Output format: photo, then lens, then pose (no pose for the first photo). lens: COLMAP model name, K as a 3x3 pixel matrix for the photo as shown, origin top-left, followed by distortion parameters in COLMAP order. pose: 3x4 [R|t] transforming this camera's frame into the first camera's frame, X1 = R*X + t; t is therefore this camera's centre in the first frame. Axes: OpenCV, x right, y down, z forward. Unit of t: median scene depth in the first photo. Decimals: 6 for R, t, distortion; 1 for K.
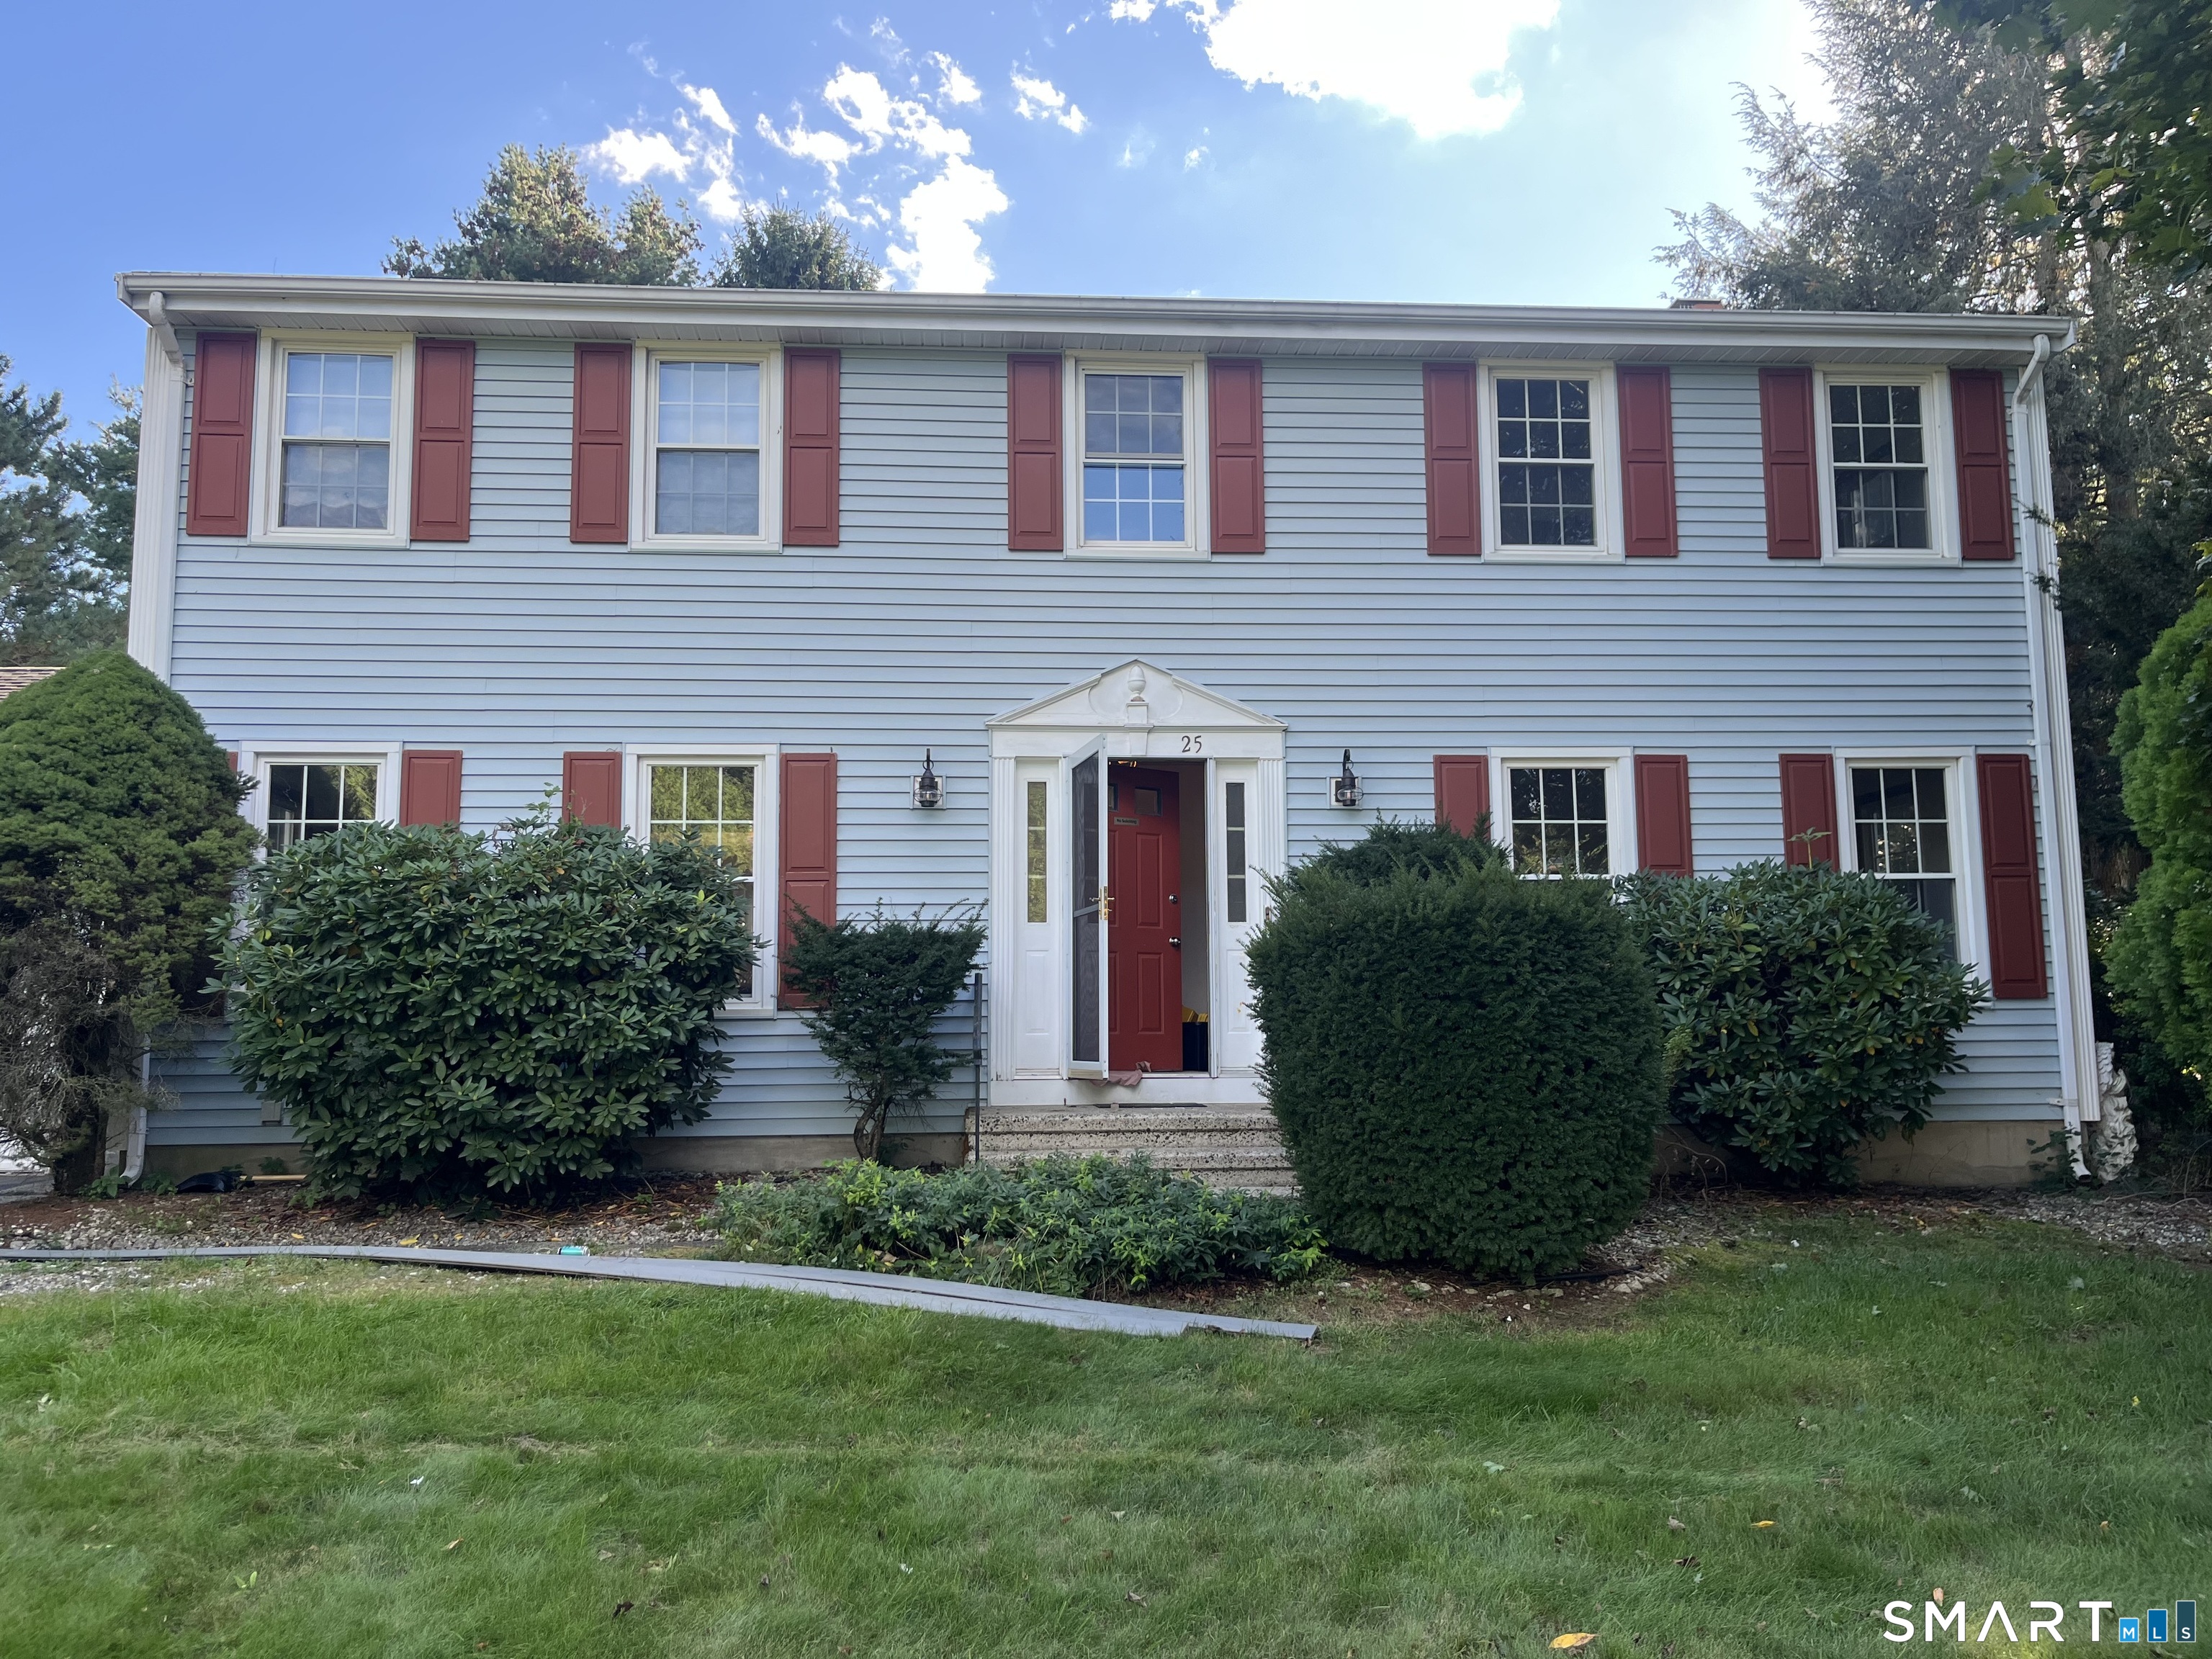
lens RADIAL K [[1673.5, 0, 1067.4], [0, 1673.5, 840.8], [0, 0, 1]] dist [0.064120, -0.114038]
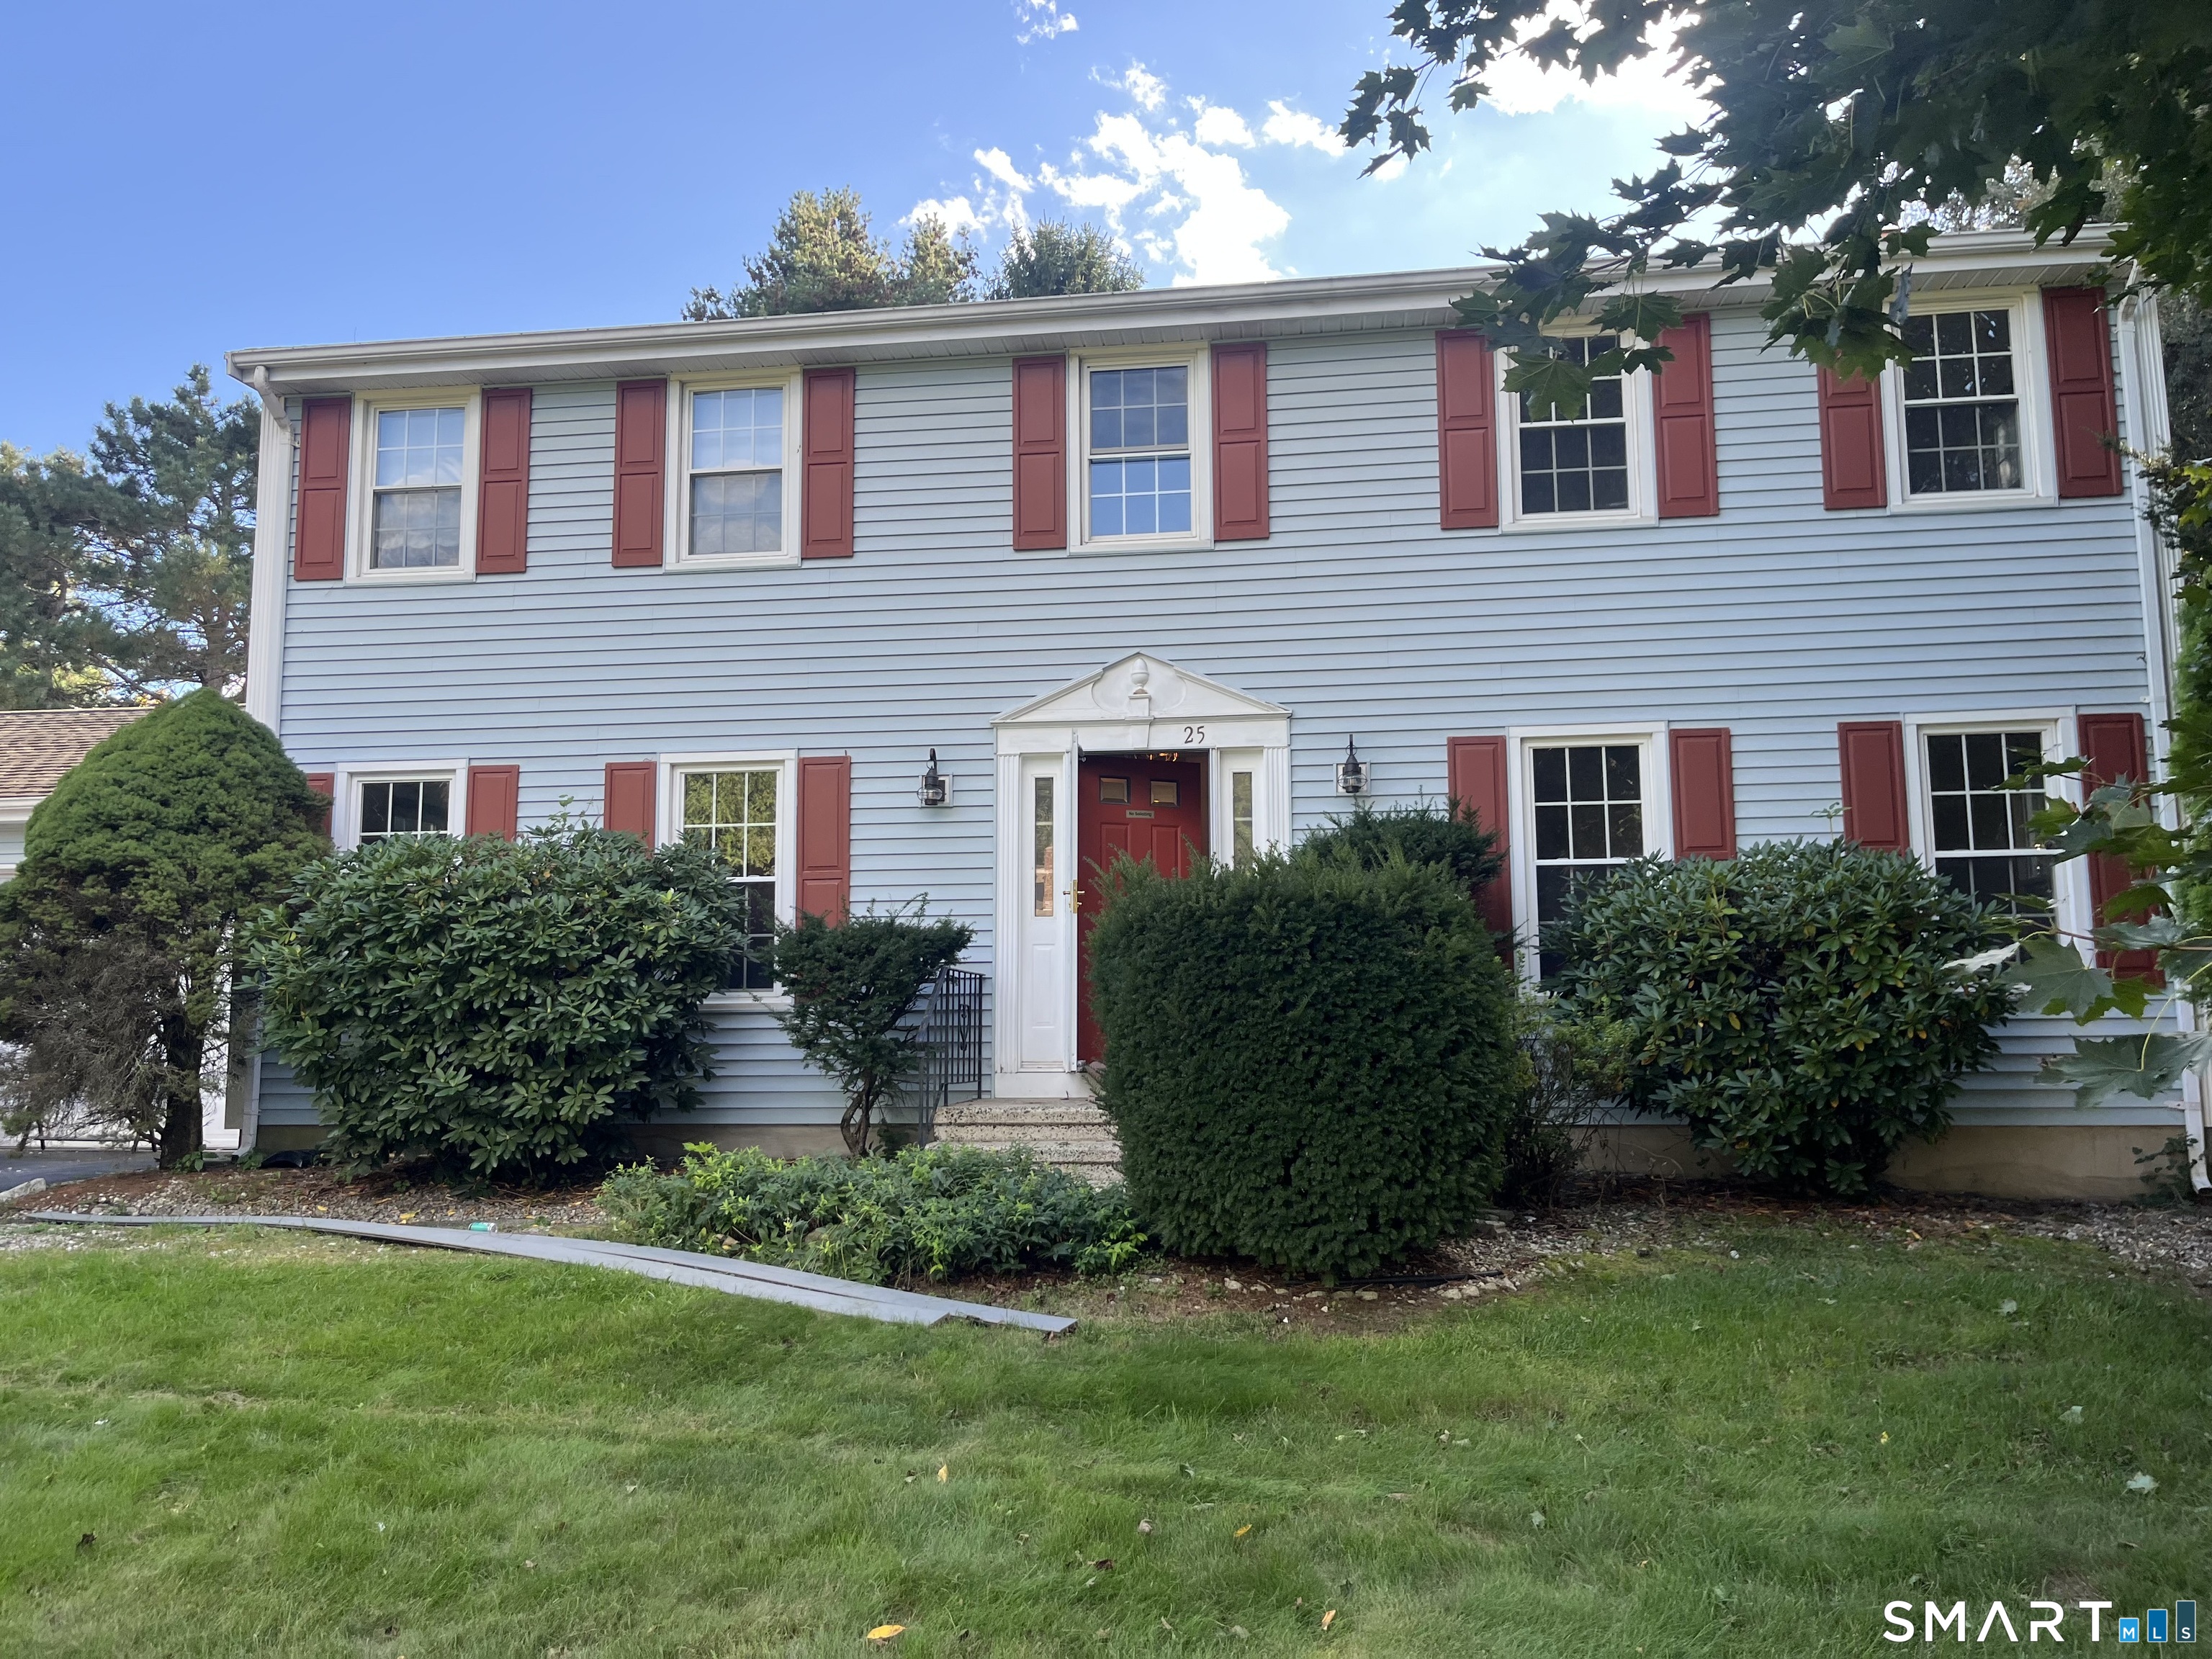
lens RADIAL K [[1676.9, 0, 1105.1], [0, 1676.9, 819.6], [0, 0, 1]] dist [0.073411, -0.140219]
pose [[0.977001, -0.025002, -0.211766, 0.236421], [0.022853, 0.999660, -0.012588, 0.003817], [0.212009, 0.007459, 0.977239, 0.017985]]
